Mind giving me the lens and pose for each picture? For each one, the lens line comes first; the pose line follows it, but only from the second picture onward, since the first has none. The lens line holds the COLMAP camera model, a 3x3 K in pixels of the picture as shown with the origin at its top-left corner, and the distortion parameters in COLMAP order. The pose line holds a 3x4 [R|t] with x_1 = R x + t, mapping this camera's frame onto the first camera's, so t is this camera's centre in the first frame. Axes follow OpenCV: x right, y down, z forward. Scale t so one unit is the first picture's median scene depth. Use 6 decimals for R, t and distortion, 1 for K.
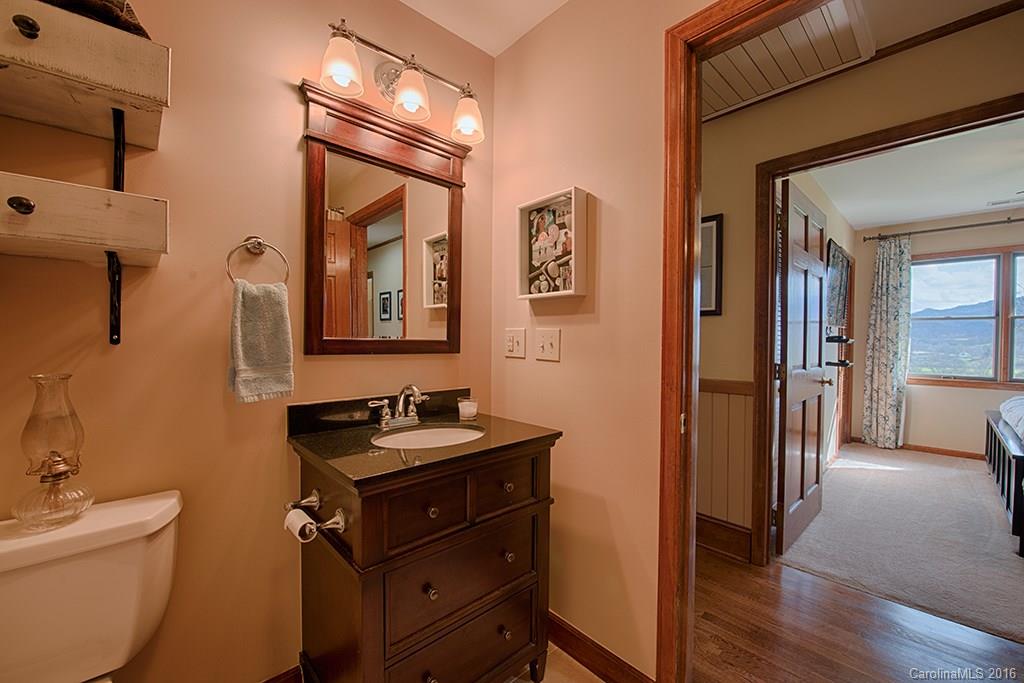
lens RADIAL K [[407.9, 0, 509.5], [0, 407.9, 344.0], [0, 0, 1]] dist [-0.020000, -0.001783]
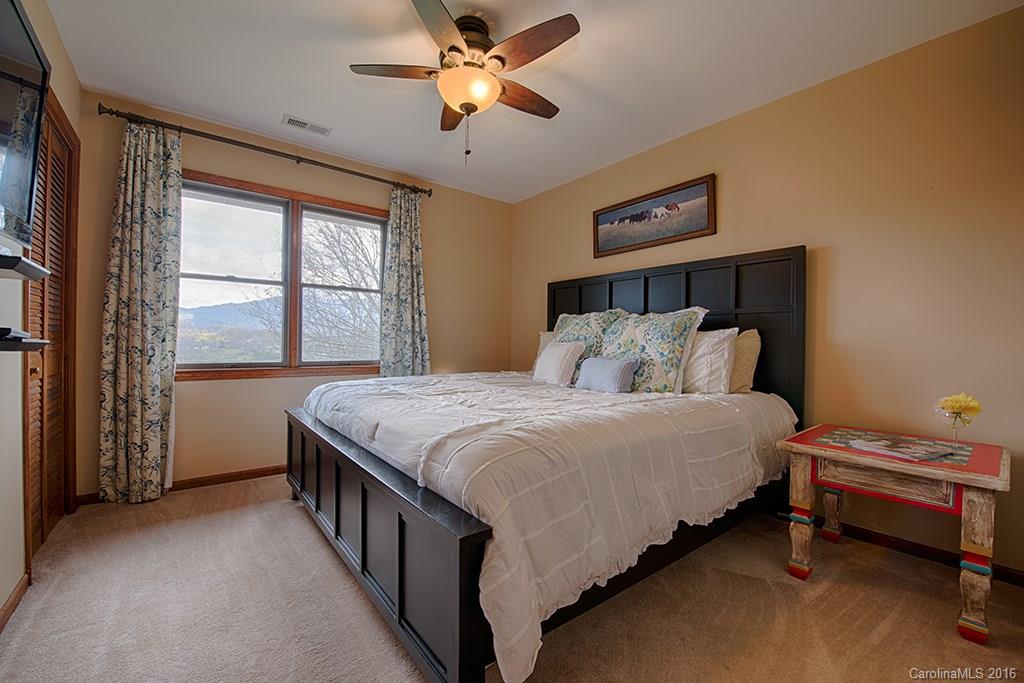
lens RADIAL K [[407.9, 0, 507.6], [0, 407.9, 343.6], [0, 0, 1]] dist [-0.020000, -0.001783]
pose [[0.061834, -0.003513, 0.998080, 0.422331], [0.013936, 0.999899, 0.002656, 0.048680], [-0.997989, 0.013746, 0.061876, 0.462445]]
